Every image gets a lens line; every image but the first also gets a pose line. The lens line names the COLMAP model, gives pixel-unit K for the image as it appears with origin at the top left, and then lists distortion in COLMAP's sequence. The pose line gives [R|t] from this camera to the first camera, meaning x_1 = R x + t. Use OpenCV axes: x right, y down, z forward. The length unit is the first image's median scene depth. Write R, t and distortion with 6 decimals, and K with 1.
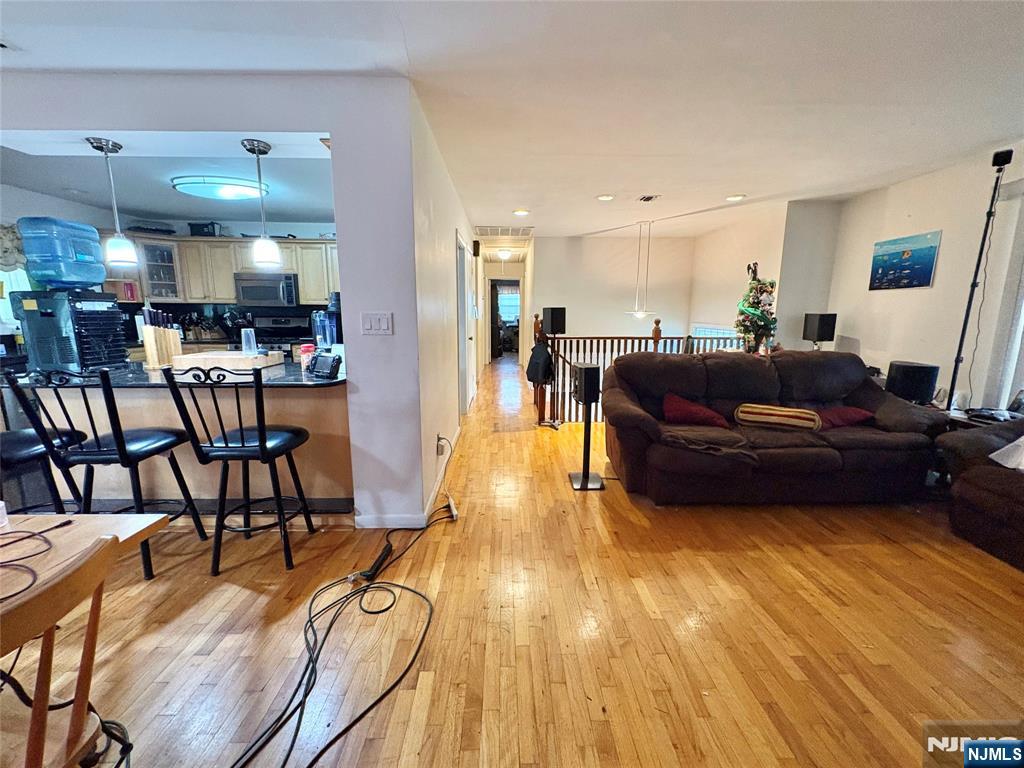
lens RADIAL K [[407.4, 0, 513.7], [0, 407.4, 384.5], [0, 0, 1]] dist [-0.000137, 0.000129]
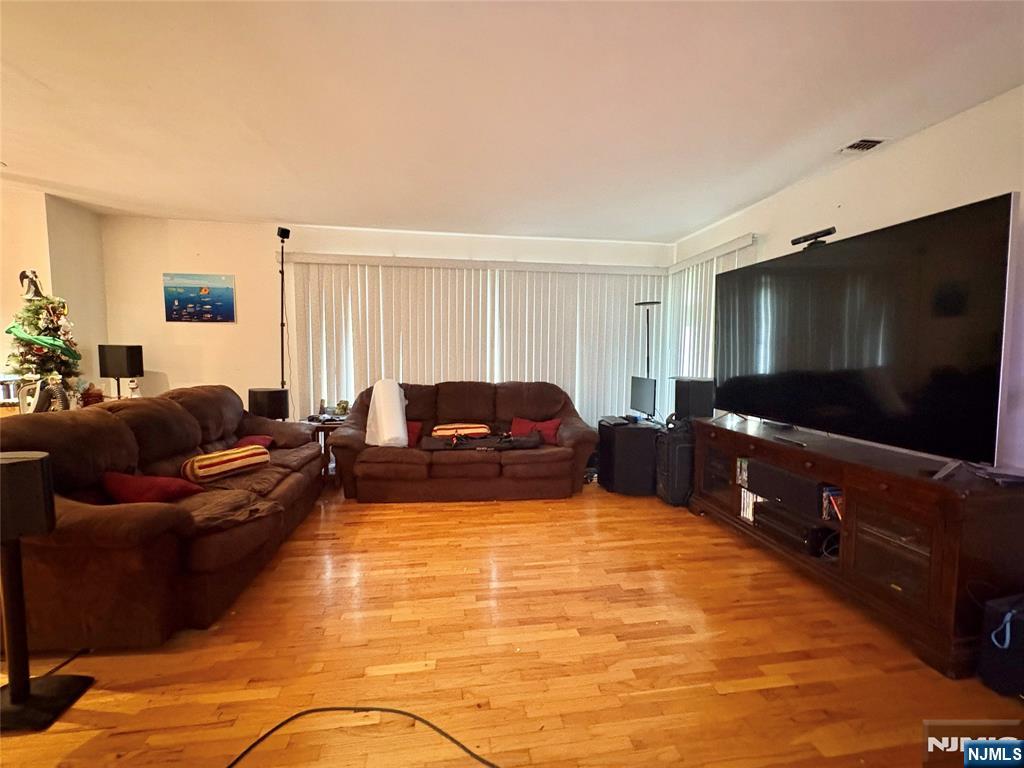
lens RADIAL K [[449.0, 0, 509.5], [0, 449.0, 382.4], [0, 0, 1]] dist [0.003735, 0.000474]
pose [[-0.130019, -0.077200, 0.988502, -0.349892], [0.160870, 0.982112, 0.097860, -0.079346], [-0.978374, 0.171743, -0.115274, 0.441673]]
